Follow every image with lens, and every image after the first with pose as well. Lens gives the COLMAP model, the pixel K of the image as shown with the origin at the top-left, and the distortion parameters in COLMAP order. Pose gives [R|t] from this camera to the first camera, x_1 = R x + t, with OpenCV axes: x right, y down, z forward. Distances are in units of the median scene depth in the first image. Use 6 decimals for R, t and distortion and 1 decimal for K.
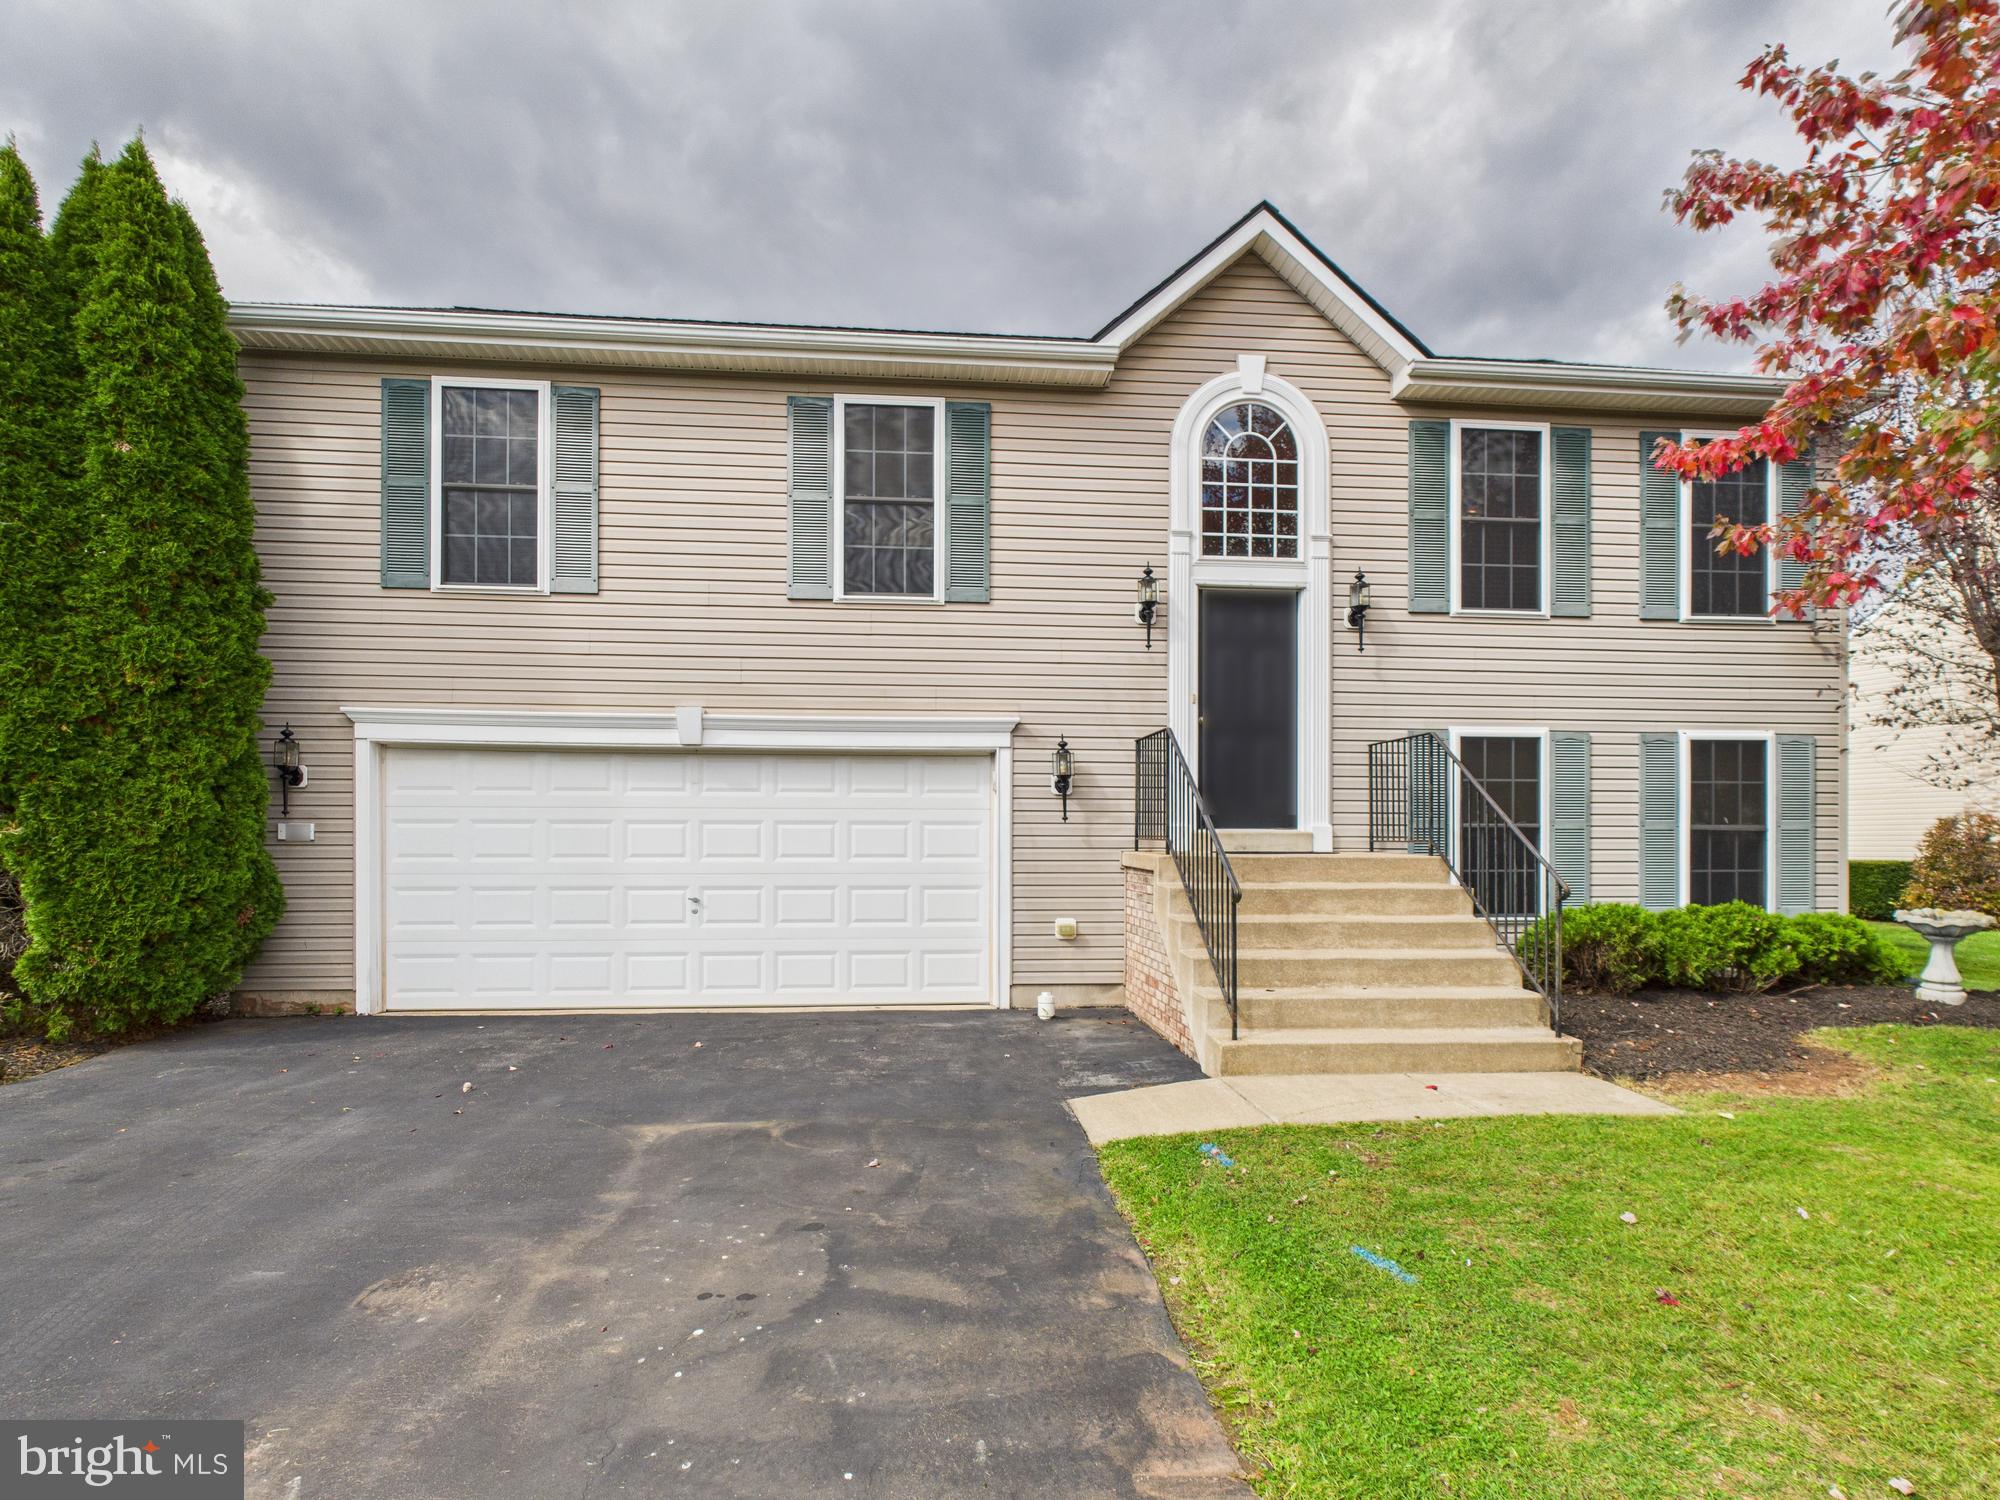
lens RADIAL K [[1049.3, 0, 1000.0], [0, 1049.3, 839.0], [0, 0, 1]] dist [-0.000082, 0.001546]
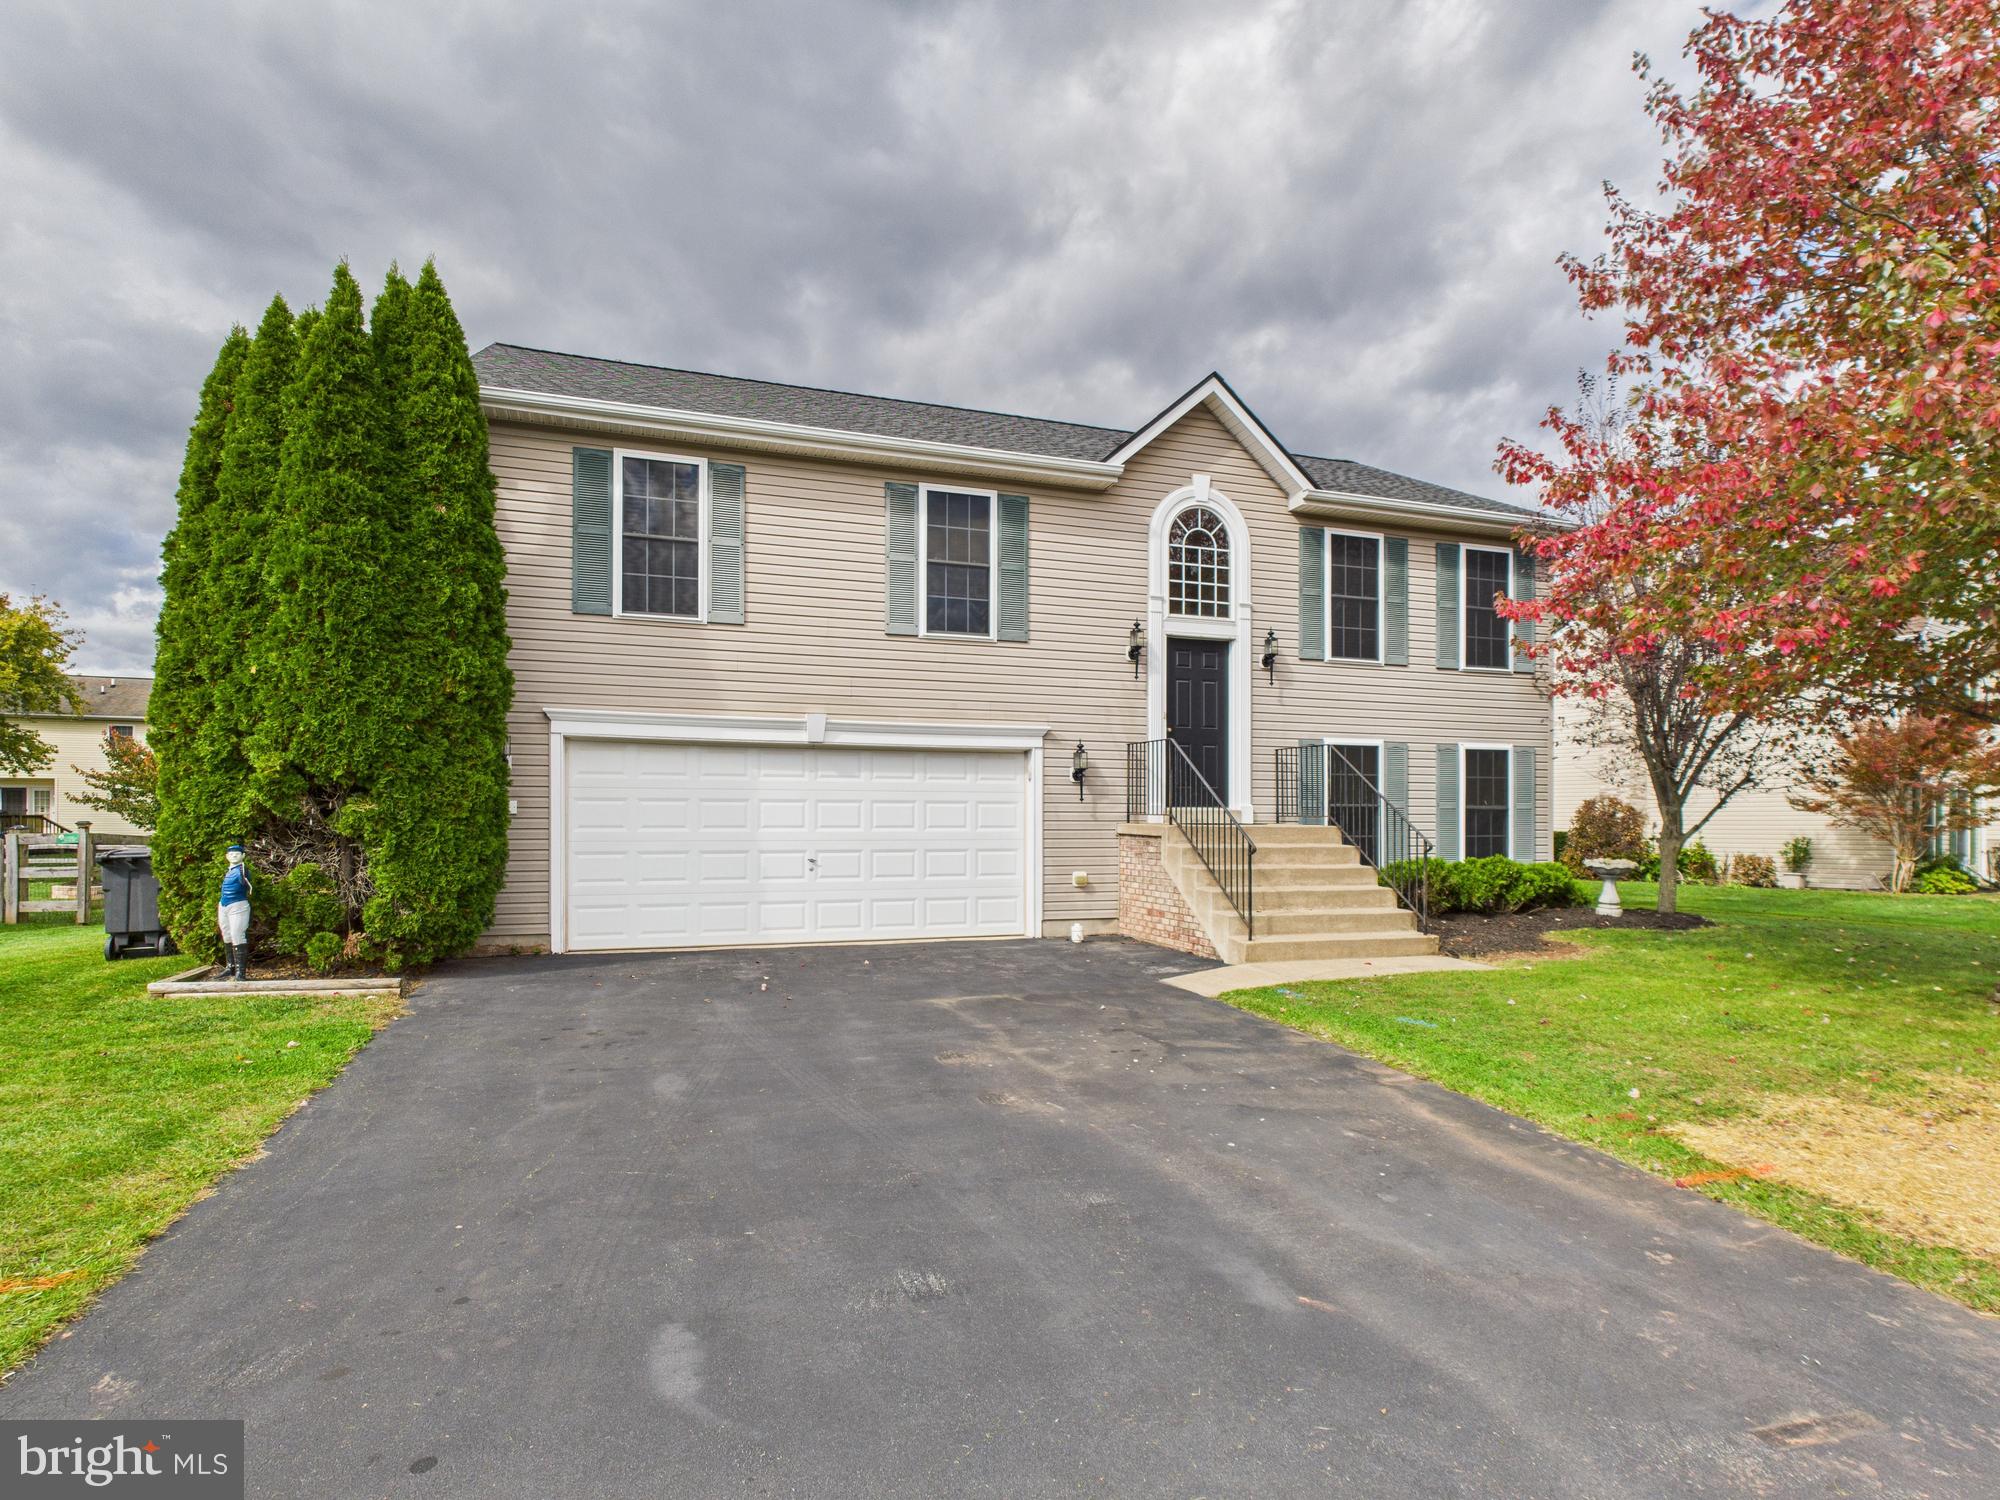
lens RADIAL K [[1052.7, 0, 999.5], [0, 1052.7, 807.7], [0, 0, 1]] dist [0.000813, -0.000069]
pose [[0.970974, 0.003083, 0.239164, -0.376742], [-0.001627, 0.999979, -0.006282, 0.000218], [-0.239178, 0.005711, 0.970959, -0.327922]]
